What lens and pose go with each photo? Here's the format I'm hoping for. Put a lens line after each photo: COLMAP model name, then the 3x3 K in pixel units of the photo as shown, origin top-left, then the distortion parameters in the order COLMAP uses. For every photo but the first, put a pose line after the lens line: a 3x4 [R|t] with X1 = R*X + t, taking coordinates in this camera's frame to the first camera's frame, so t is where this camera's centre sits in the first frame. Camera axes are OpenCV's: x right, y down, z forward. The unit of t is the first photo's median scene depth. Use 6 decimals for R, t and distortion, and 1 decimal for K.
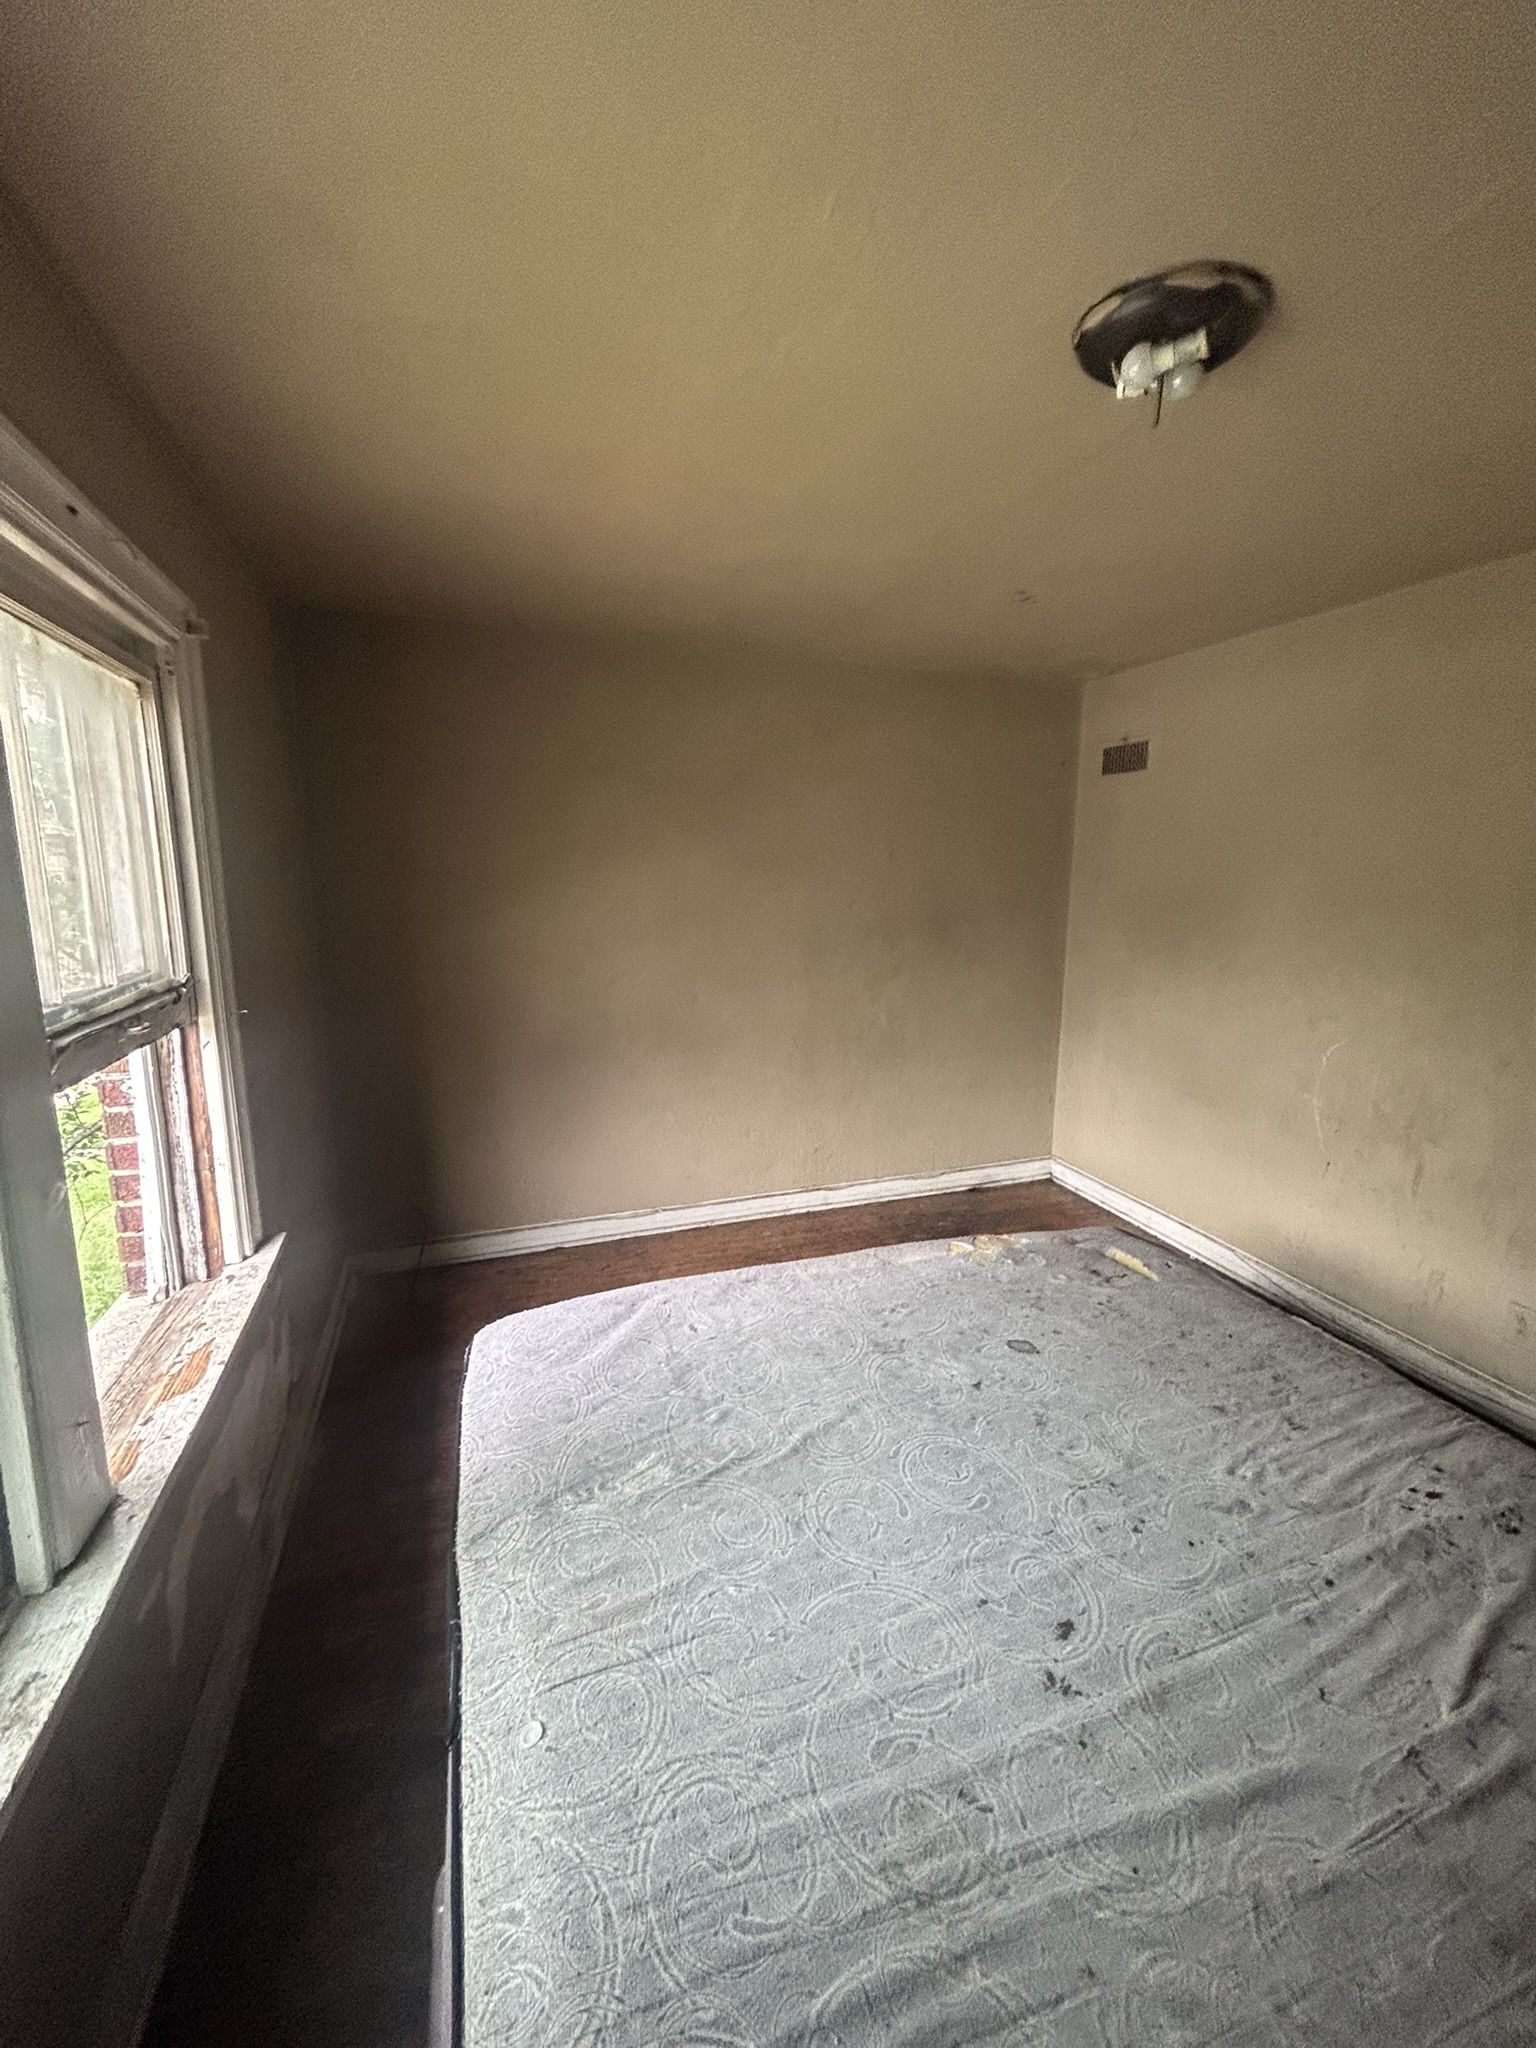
lens RADIAL K [[833.7, 0, 763.8], [0, 833.7, 1024.7], [0, 0, 1]] dist [-0.000206, 0.000941]
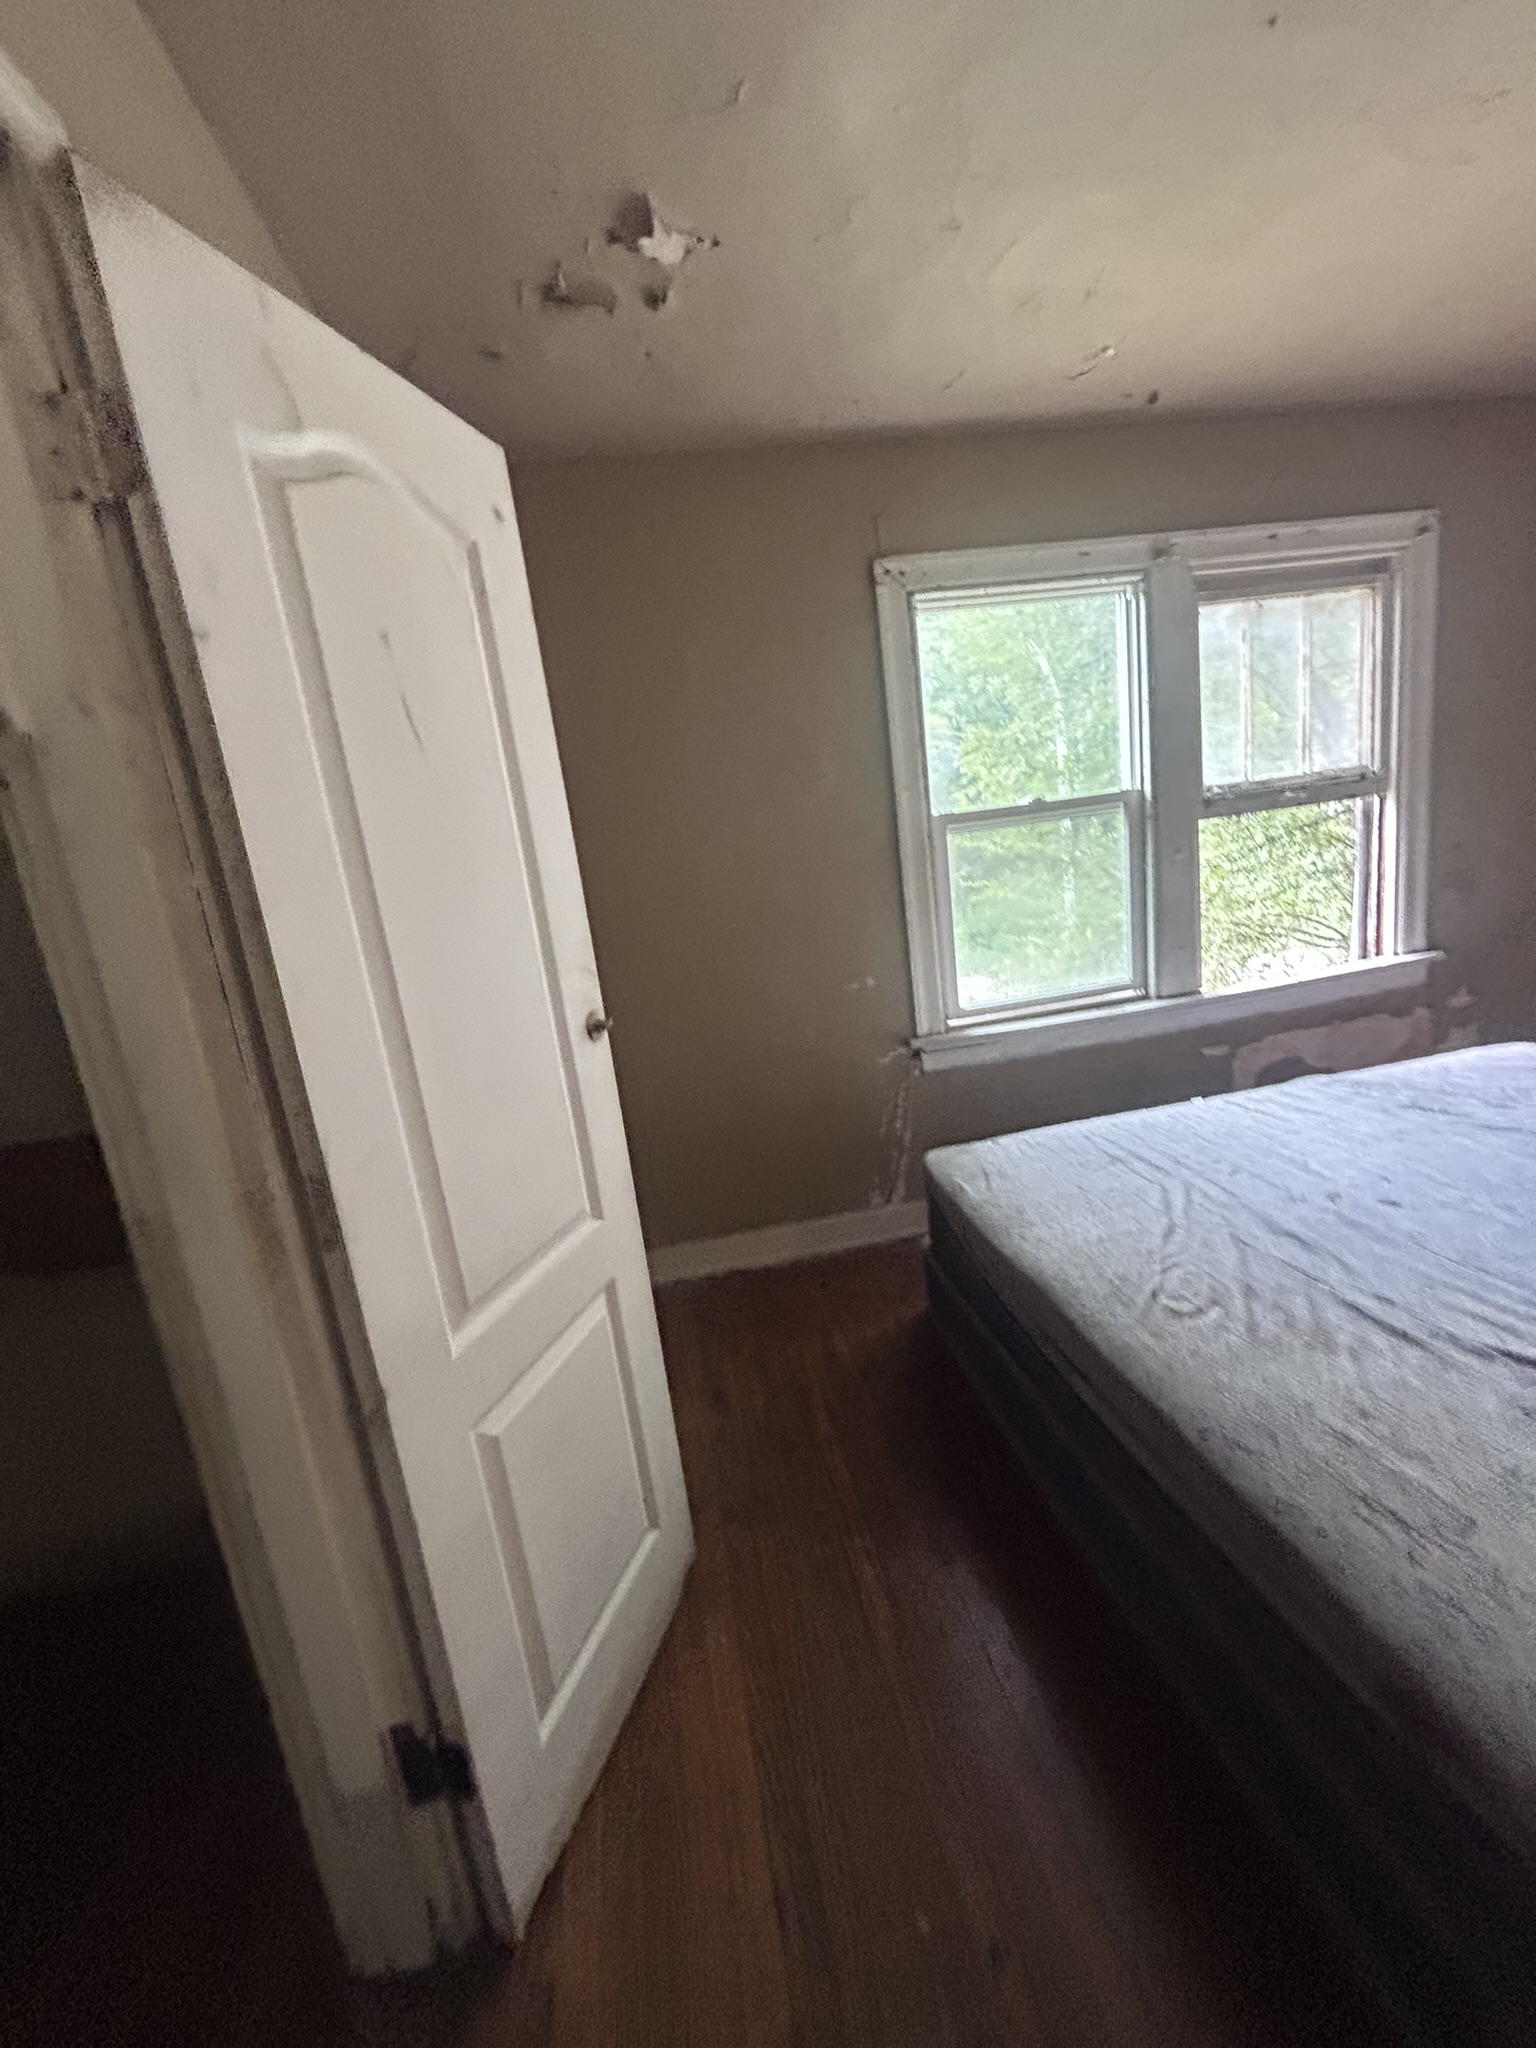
lens RADIAL K [[833.7, 0, 771.5], [0, 833.7, 1019.6], [0, 0, 1]] dist [-0.000206, 0.000941]
pose [[-0.177154, 0.210623, -0.961382, 1.171952], [-0.046362, 0.973962, 0.221922, 0.112979], [0.983091, 0.083886, -0.162776, 0.127021]]
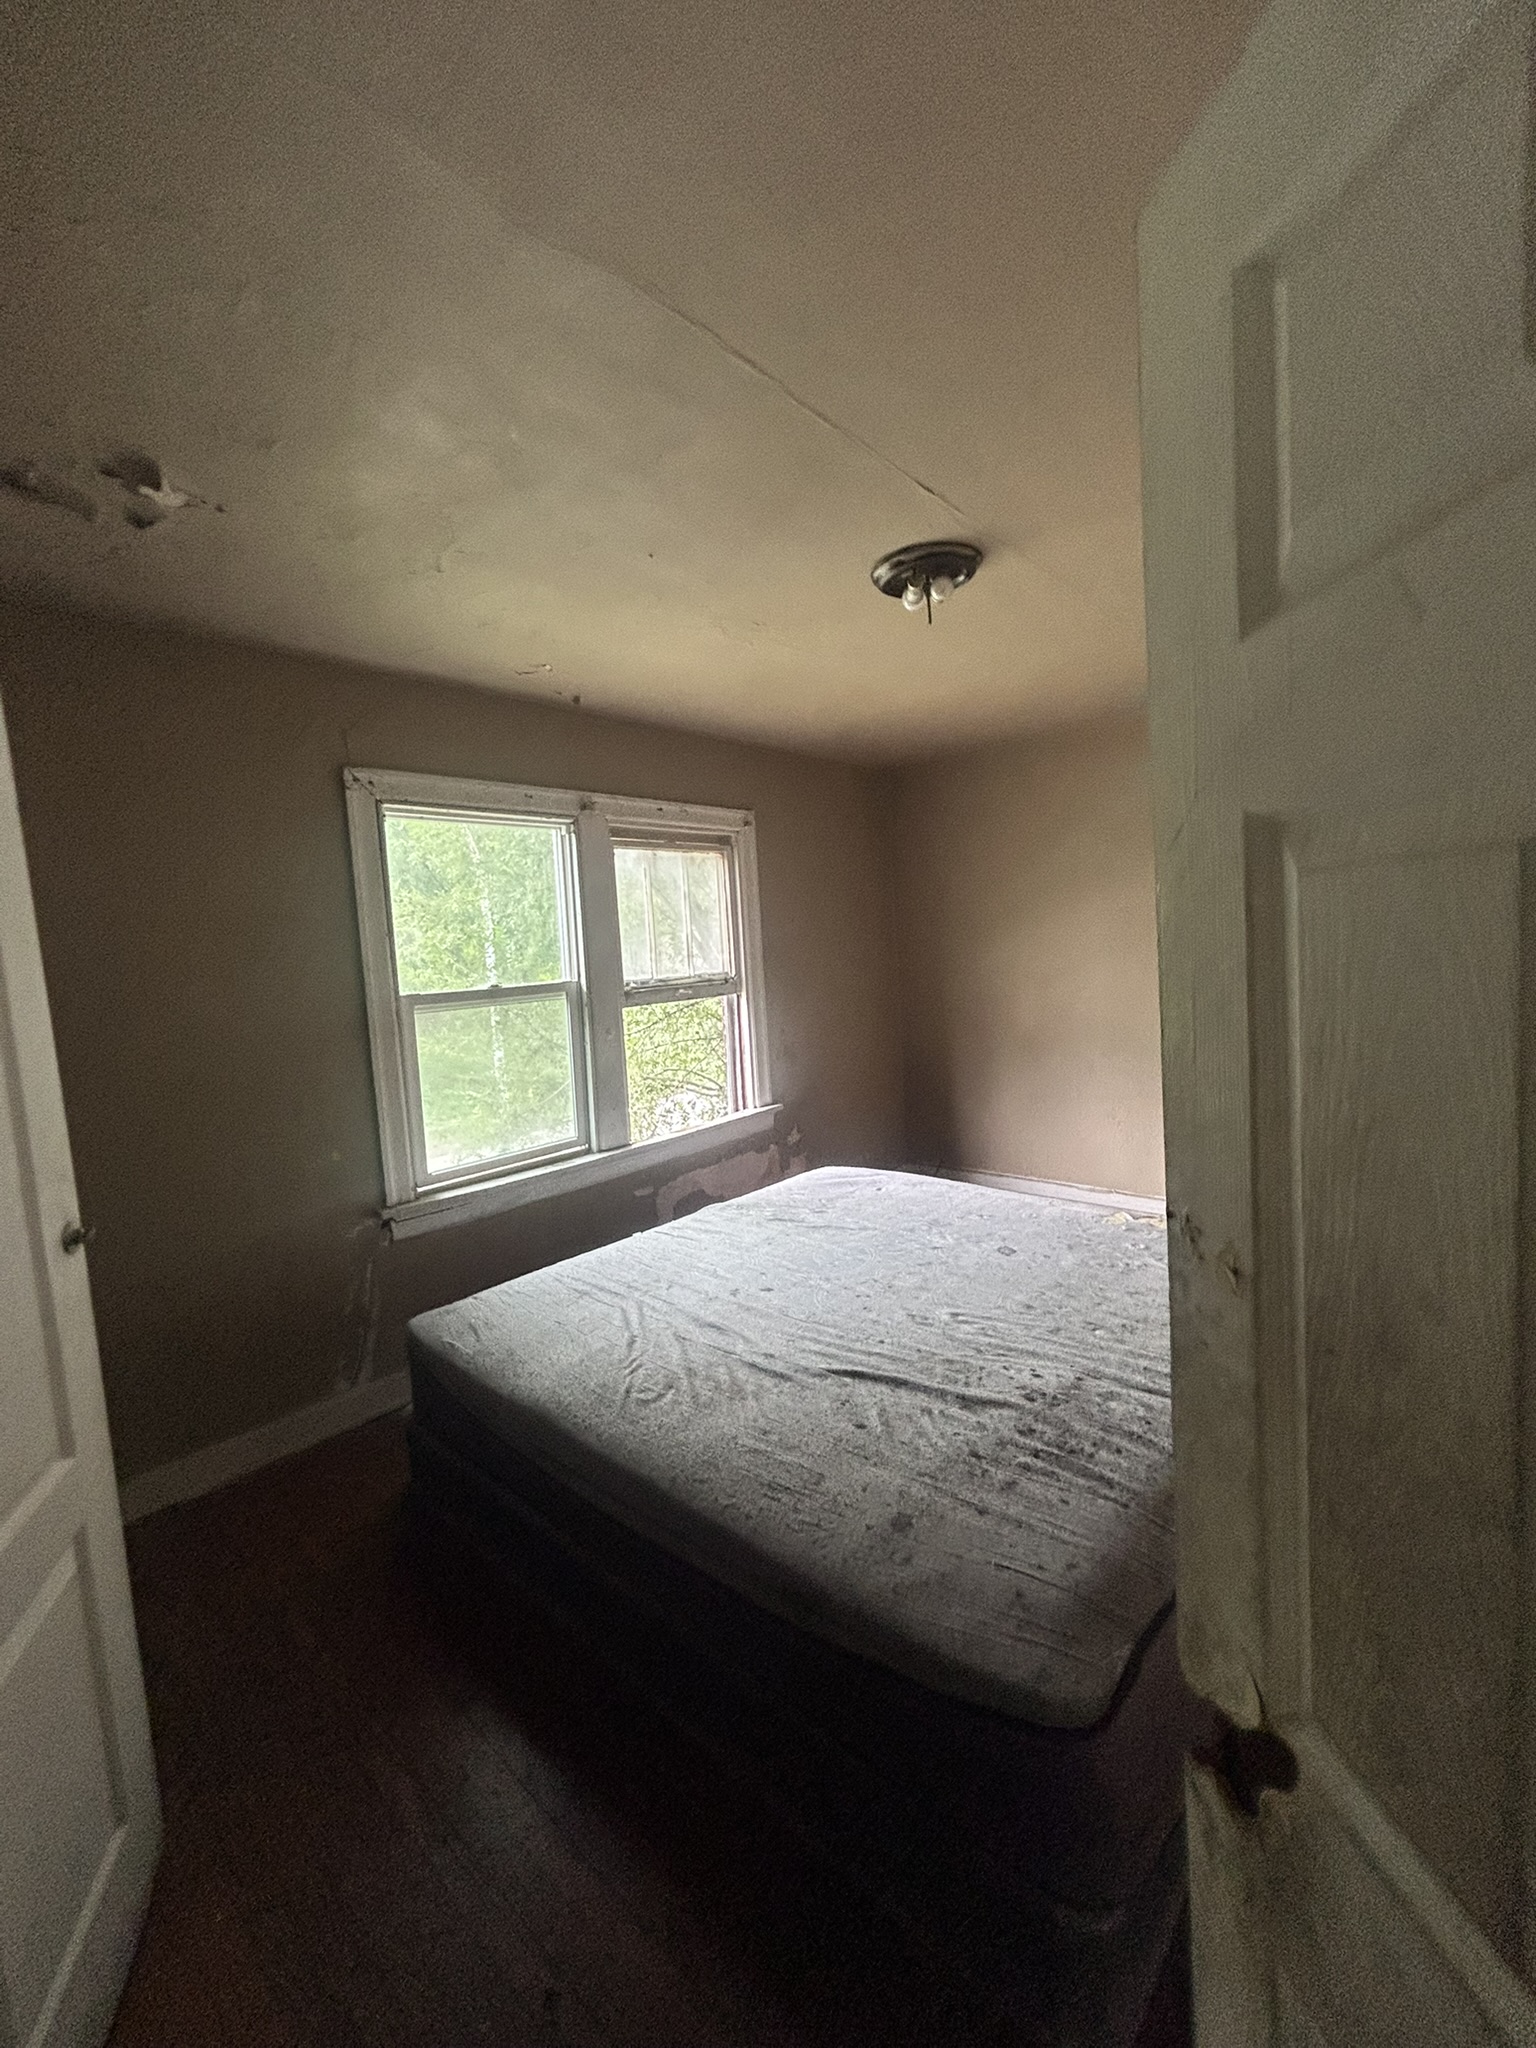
lens RADIAL K [[833.7, 0, 770.8], [0, 833.7, 1031.1], [0, 0, 1]] dist [-0.000206, 0.000941]
pose [[0.463221, 0.053404, -0.884633, 1.356033], [-0.091946, 0.995692, 0.011963, 0.059064], [0.881461, 0.075797, 0.466135, 0.025855]]
